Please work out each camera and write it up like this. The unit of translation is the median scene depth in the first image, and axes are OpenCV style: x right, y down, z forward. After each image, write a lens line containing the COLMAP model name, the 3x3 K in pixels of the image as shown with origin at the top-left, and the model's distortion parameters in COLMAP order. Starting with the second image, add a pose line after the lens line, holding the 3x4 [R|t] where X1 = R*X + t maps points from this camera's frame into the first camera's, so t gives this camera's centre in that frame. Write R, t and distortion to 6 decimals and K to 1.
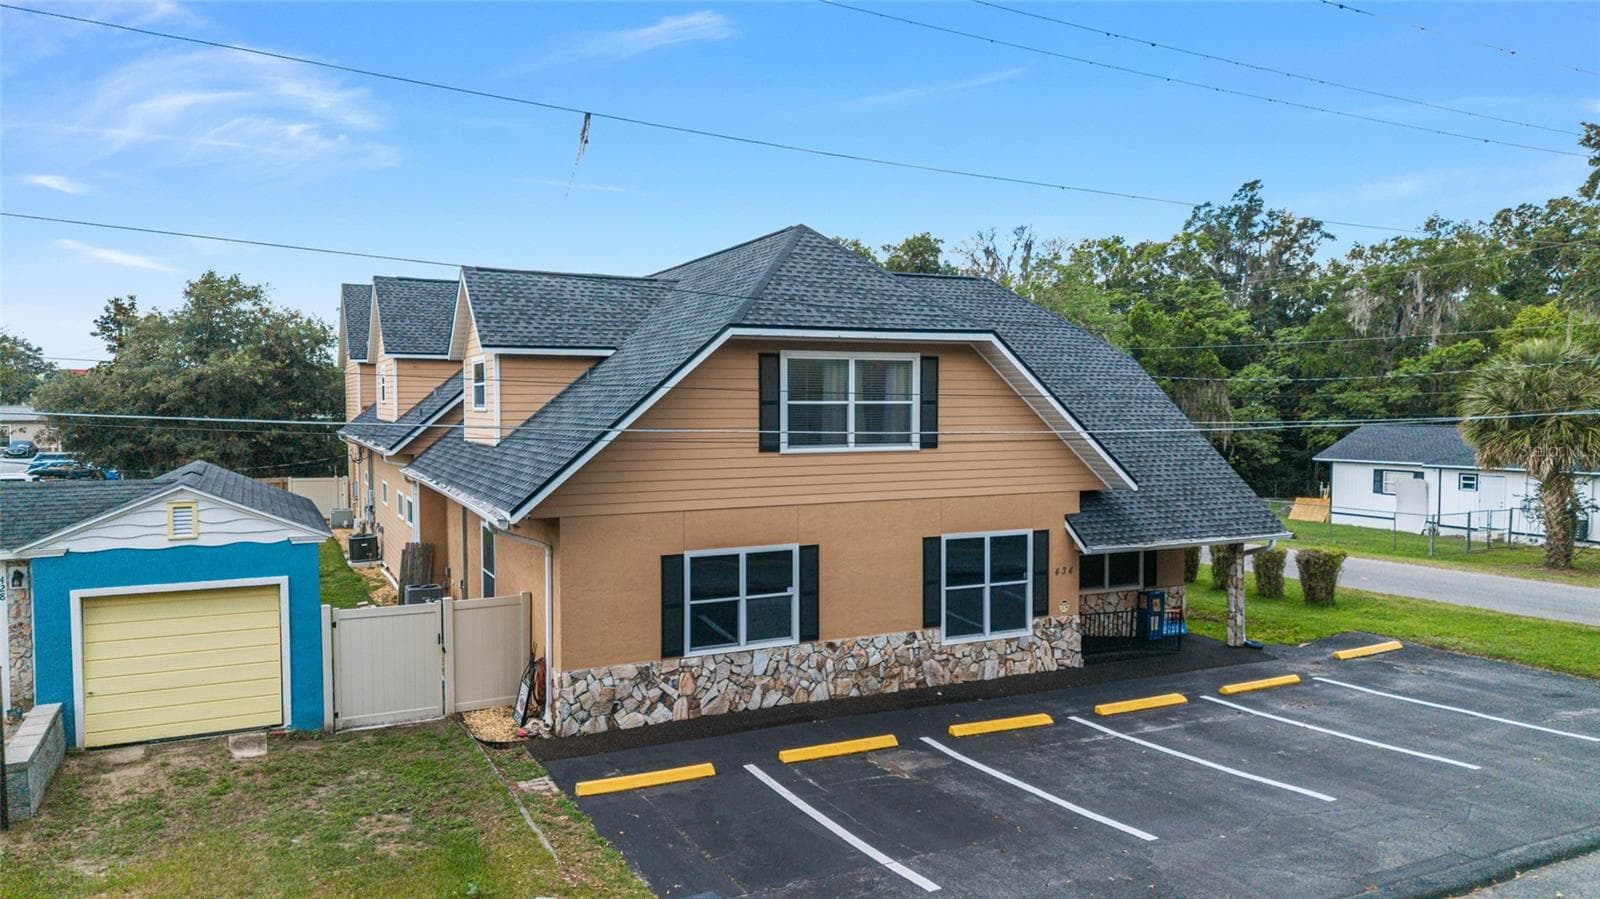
lens RADIAL K [[1083.2, 0, 805.8], [0, 1083.2, 440.9], [0, 0, 1]] dist [0.026724, -0.026693]
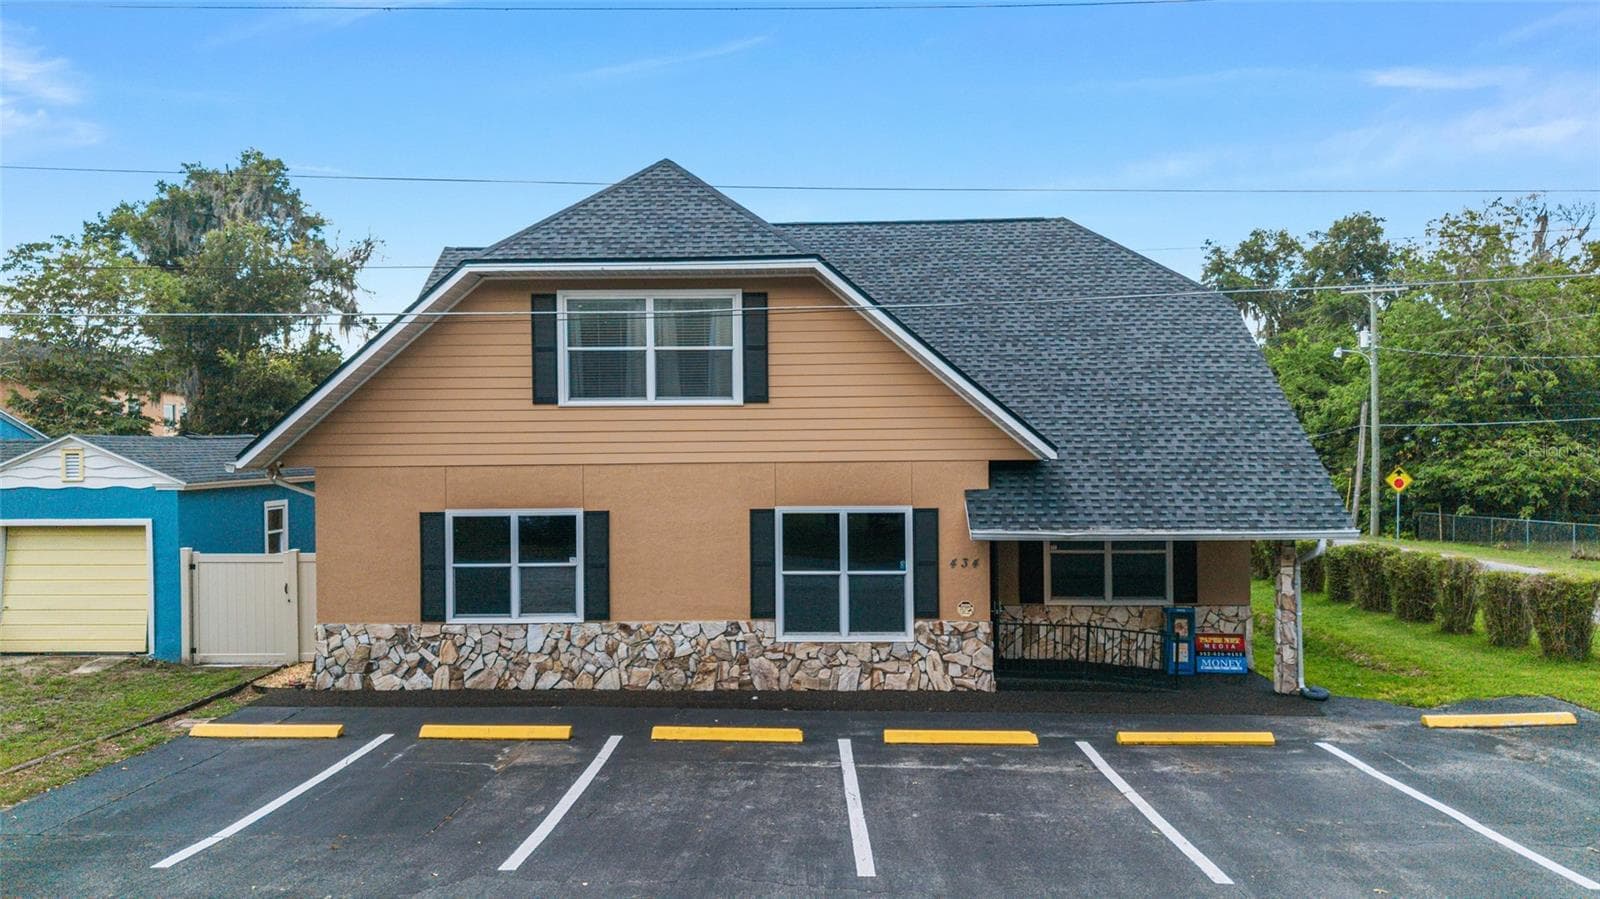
lens RADIAL K [[1083.2, 0, 809.3], [0, 1083.2, 447.9], [0, 0, 1]] dist [0.026724, -0.026693]
pose [[0.882734, -0.003644, -0.469859, 0.559035], [-0.009414, 0.999632, -0.025439, 0.064579], [0.469778, 0.026879, 0.882375, 0.293185]]
